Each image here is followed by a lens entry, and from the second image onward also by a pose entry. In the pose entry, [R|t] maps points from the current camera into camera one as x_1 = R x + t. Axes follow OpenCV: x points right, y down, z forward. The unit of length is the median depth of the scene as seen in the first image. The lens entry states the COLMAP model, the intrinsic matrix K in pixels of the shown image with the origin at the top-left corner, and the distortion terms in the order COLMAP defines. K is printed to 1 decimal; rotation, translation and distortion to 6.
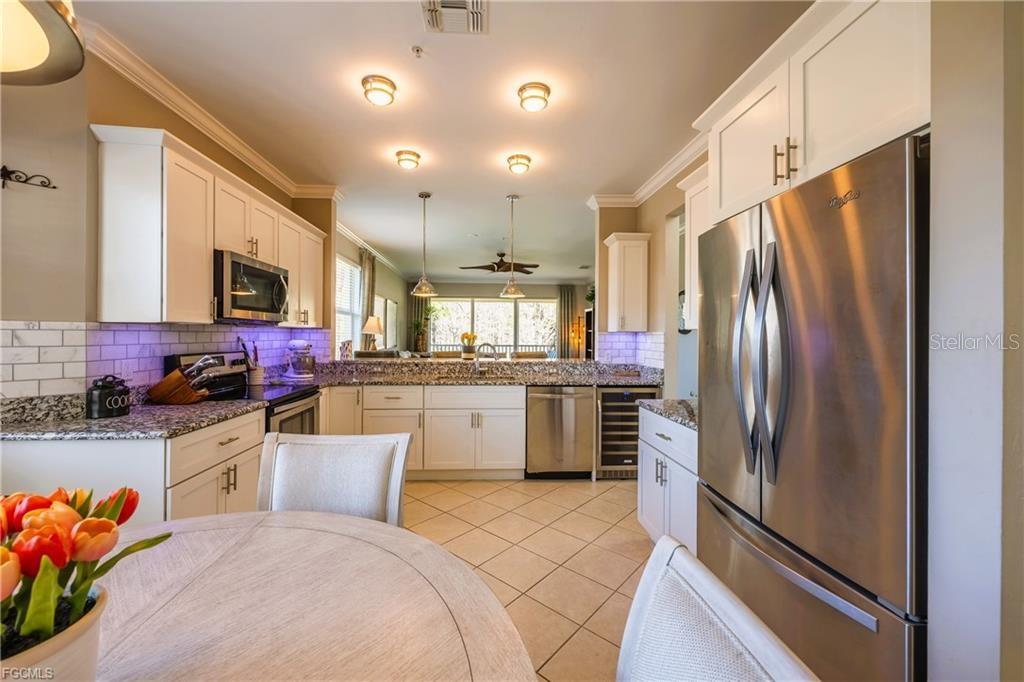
lens RADIAL K [[400.6, 0, 493.9], [0, 400.6, 339.2], [0, 0, 1]] dist [0.006499, -0.000136]
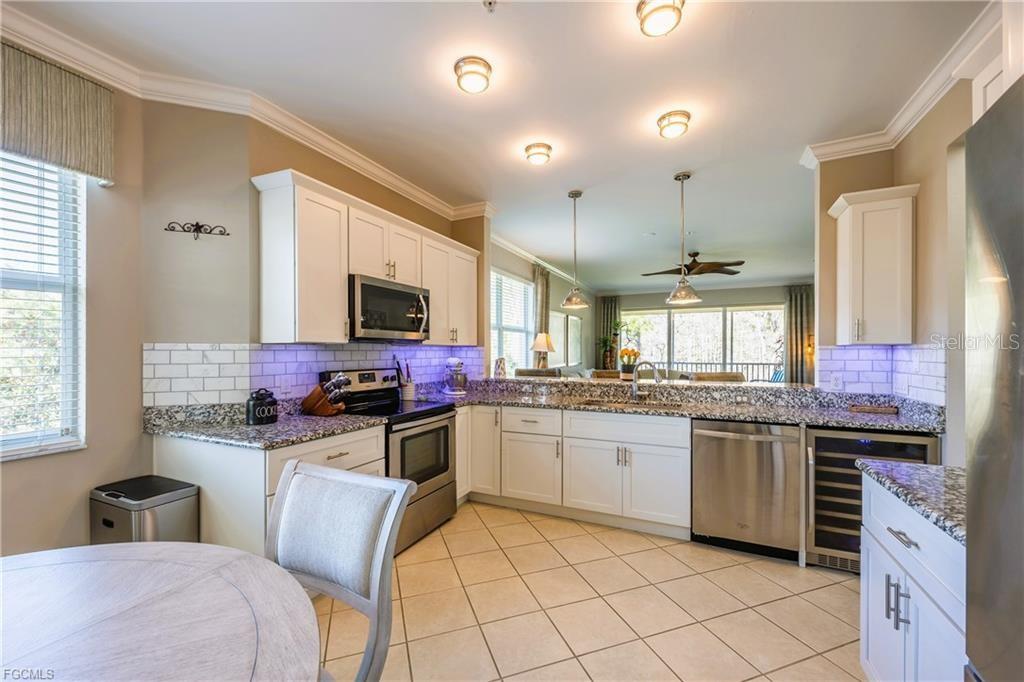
lens RADIAL K [[400.6, 0, 509.0], [0, 400.6, 356.2], [0, 0, 1]] dist [0.006499, -0.000136]
pose [[0.885352, -0.002394, -0.464915, 0.141194], [0.002458, 0.999997, -0.000468, -0.001358], [0.464915, -0.000728, 0.885355, 0.186706]]
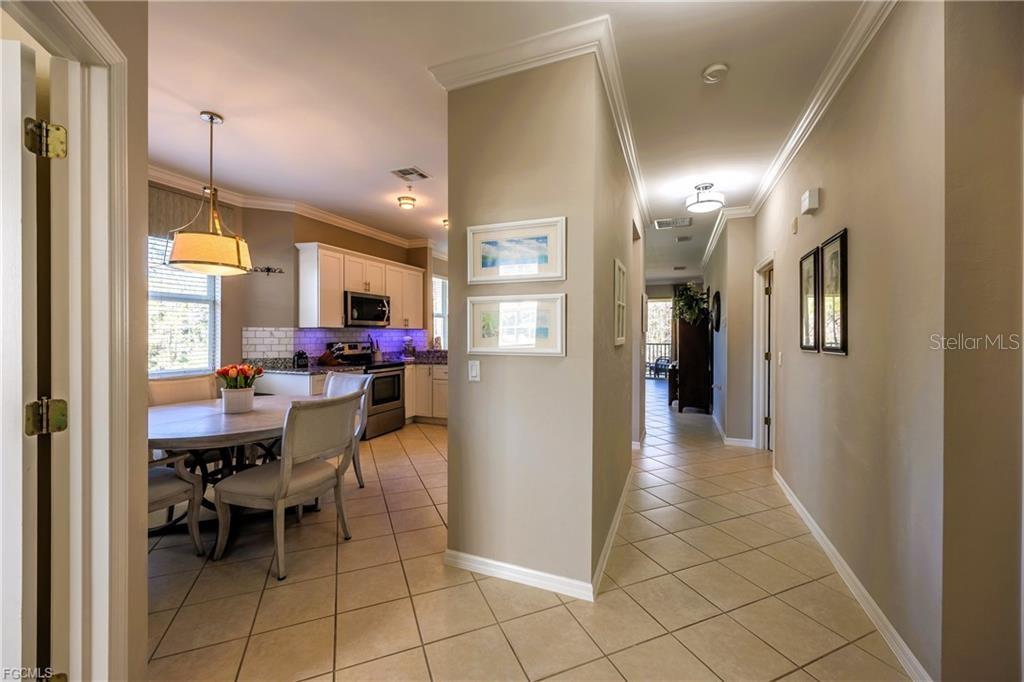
lens RADIAL K [[400.6, 0, 508.9], [0, 400.6, 342.5], [0, 0, 1]] dist [0.006499, -0.000136]
pose [[0.908612, 0.007297, -0.417578, 0.688900], [-0.002744, 0.999930, 0.011504, 0.008374], [0.417632, -0.009306, 0.908568, -0.375597]]
